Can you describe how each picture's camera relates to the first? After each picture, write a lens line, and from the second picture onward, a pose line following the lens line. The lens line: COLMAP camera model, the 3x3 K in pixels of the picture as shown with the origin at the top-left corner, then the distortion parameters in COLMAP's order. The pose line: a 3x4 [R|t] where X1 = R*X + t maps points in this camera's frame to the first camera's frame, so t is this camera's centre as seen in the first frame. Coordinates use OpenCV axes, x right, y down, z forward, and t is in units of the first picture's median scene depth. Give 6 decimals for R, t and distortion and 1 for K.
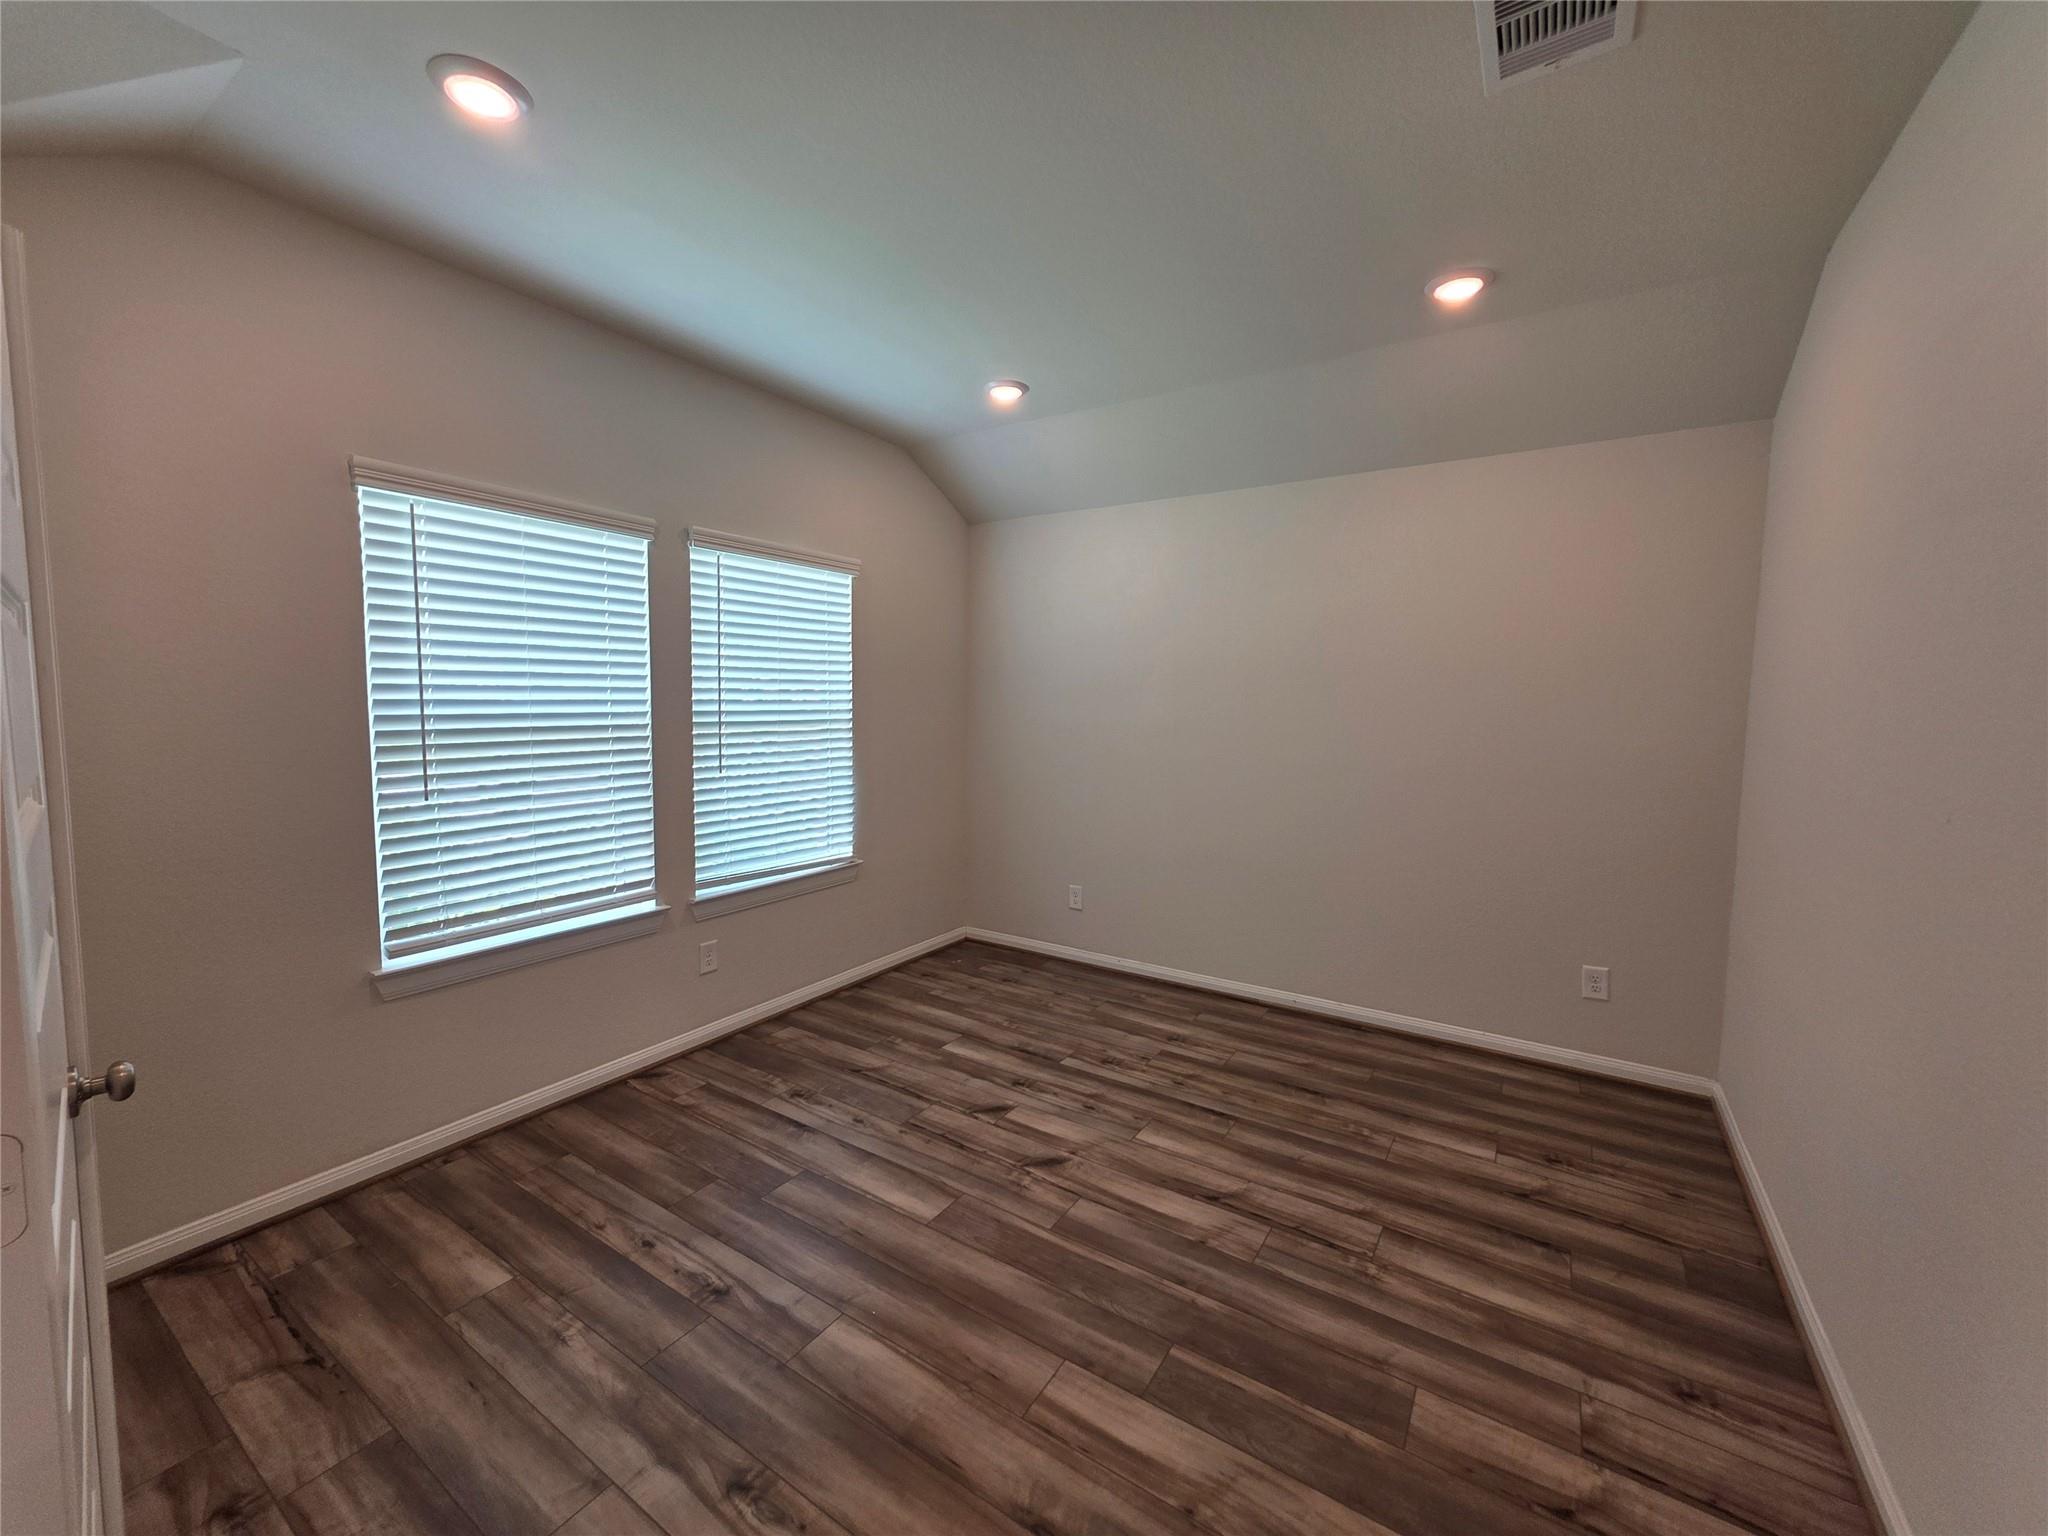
lens RADIAL K [[821.8, 0, 1021.3], [0, 821.8, 760.8], [0, 0, 1]] dist [0.001710, 0.000249]
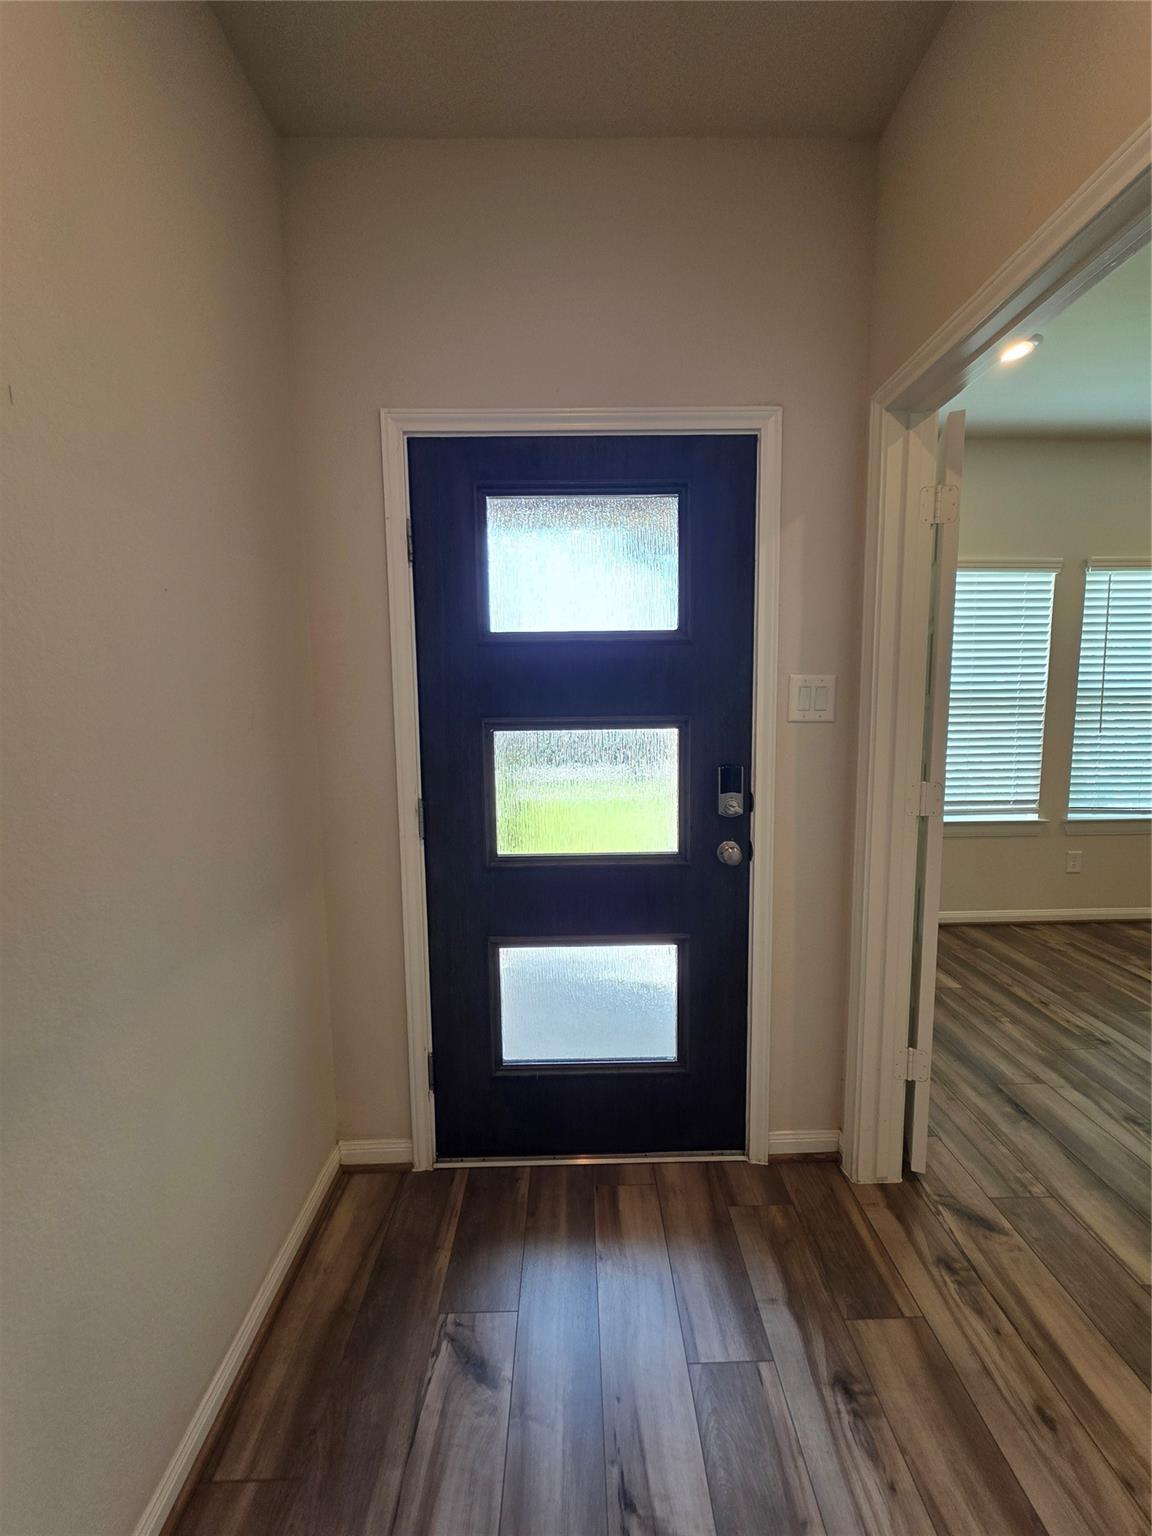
lens RADIAL K [[616.3, 0, 578.9], [0, 616.3, 764.0], [0, 0, 1]] dist [0.001710, 0.000249]
pose [[0.560173, 0.068666, -0.825525, 0.011081], [-0.049308, 0.997555, 0.049517, 0.069397], [0.826907, 0.012967, 0.562189, -0.364016]]
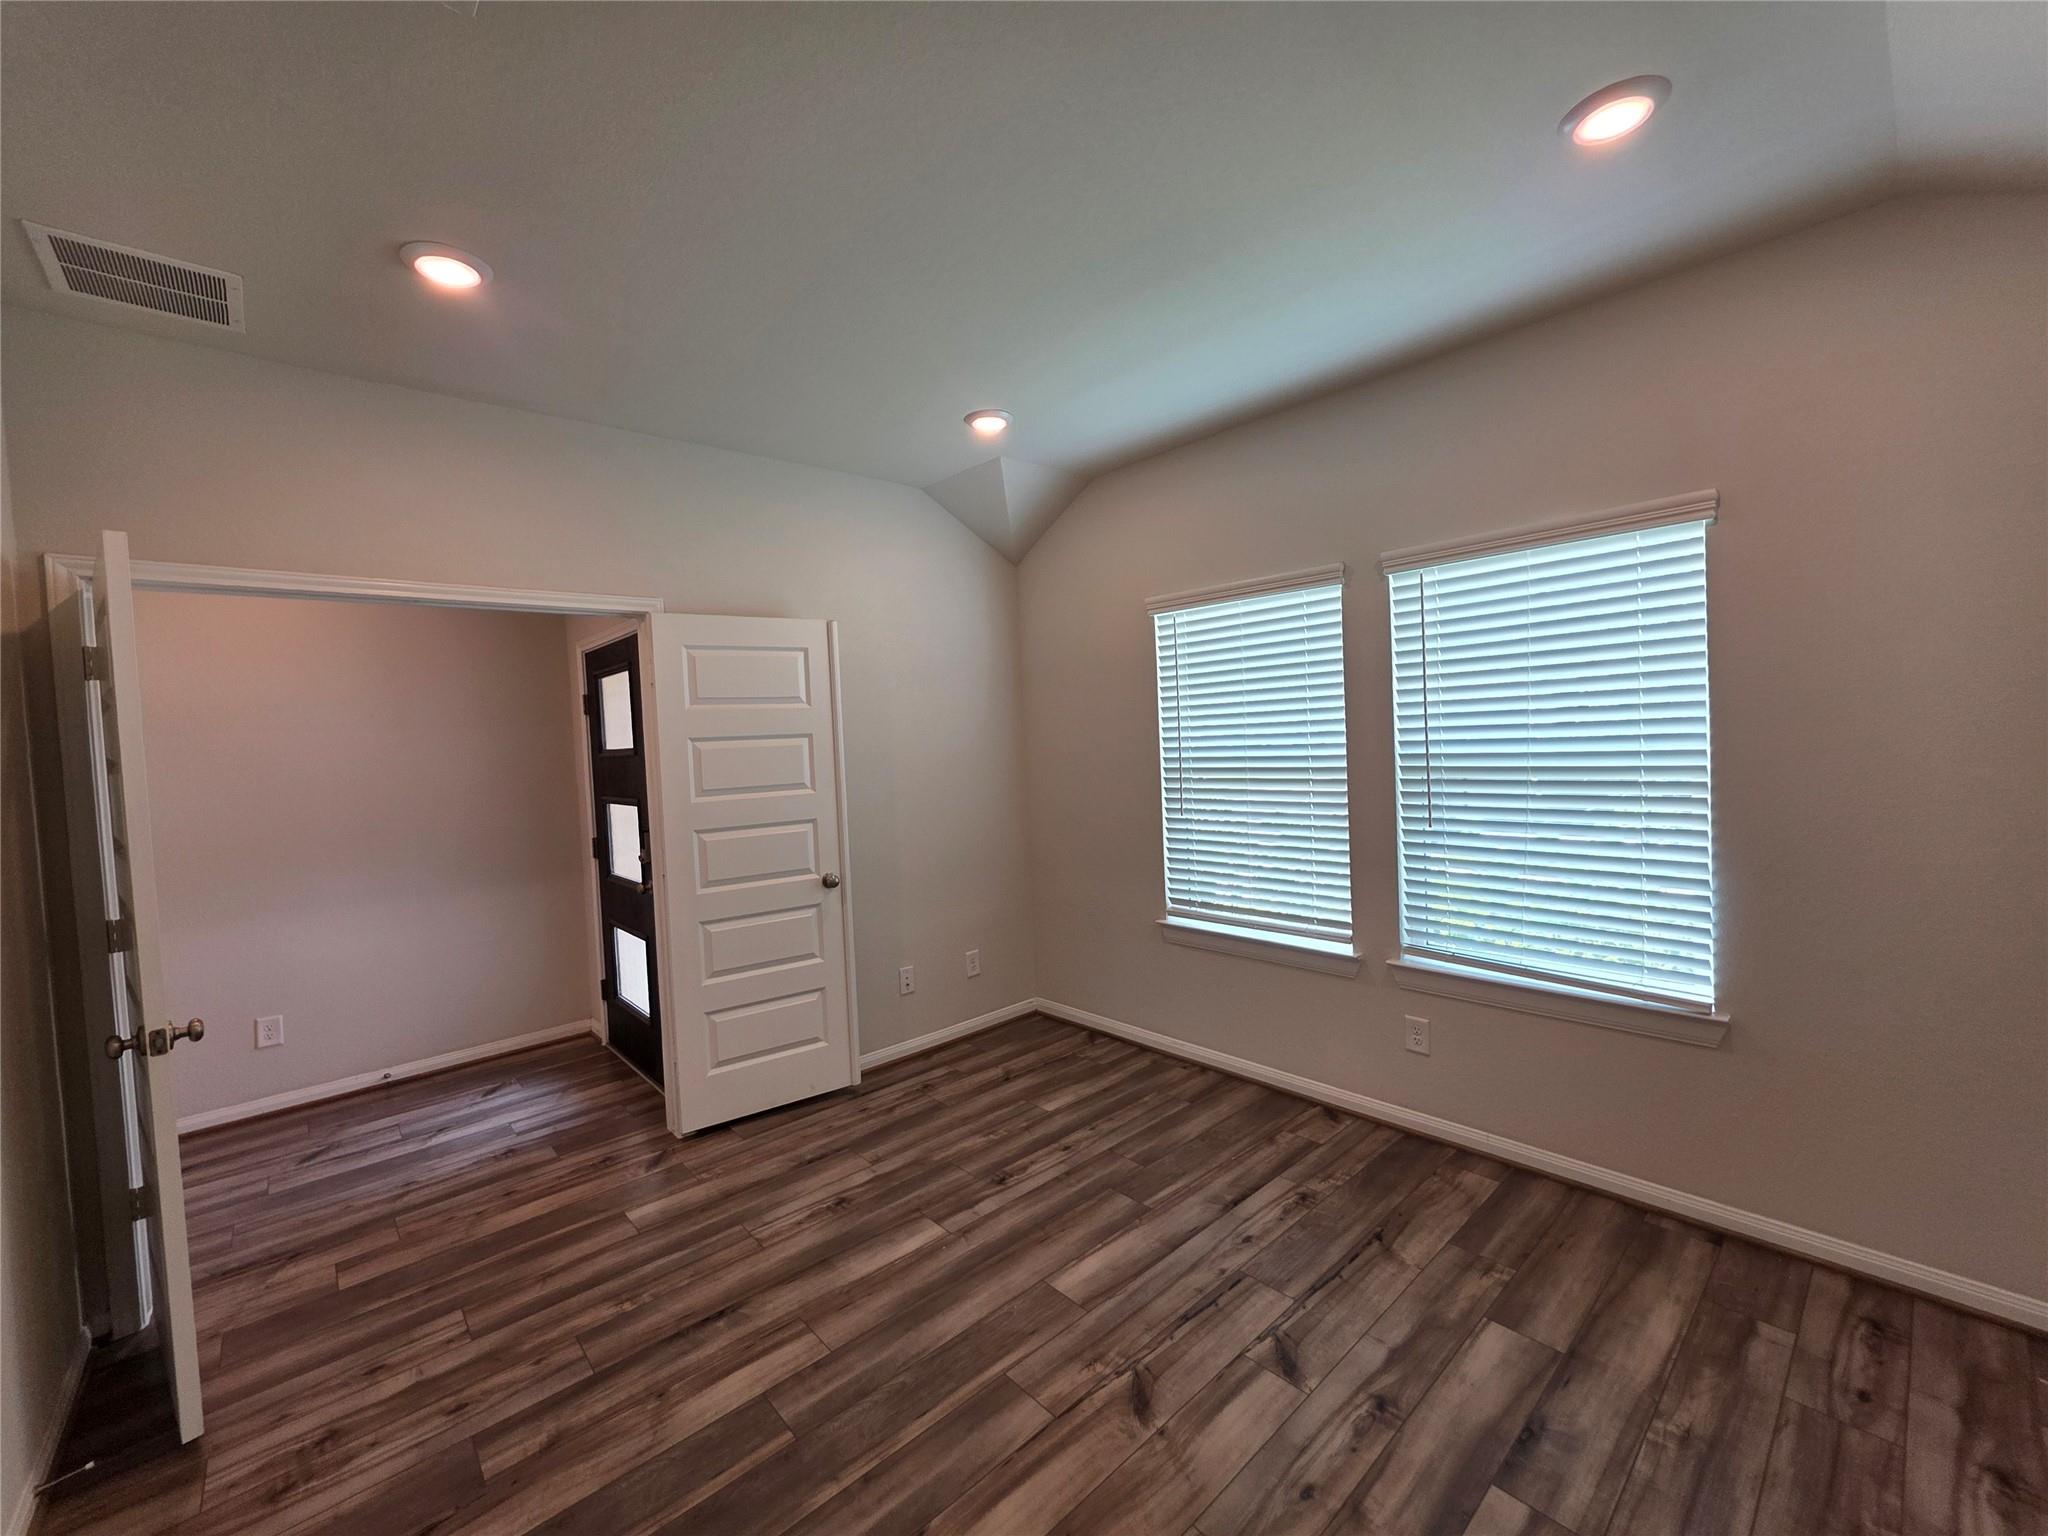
lens RADIAL K [[821.8, 0, 1021.3], [0, 821.8, 760.8], [0, 0, 1]] dist [0.001710, 0.000249]
pose [[-0.258590, 0.031275, -0.965481, 0.660819], [-0.035478, 0.998494, 0.041847, -0.086879], [0.965335, 0.045075, -0.257091, 0.946410]]
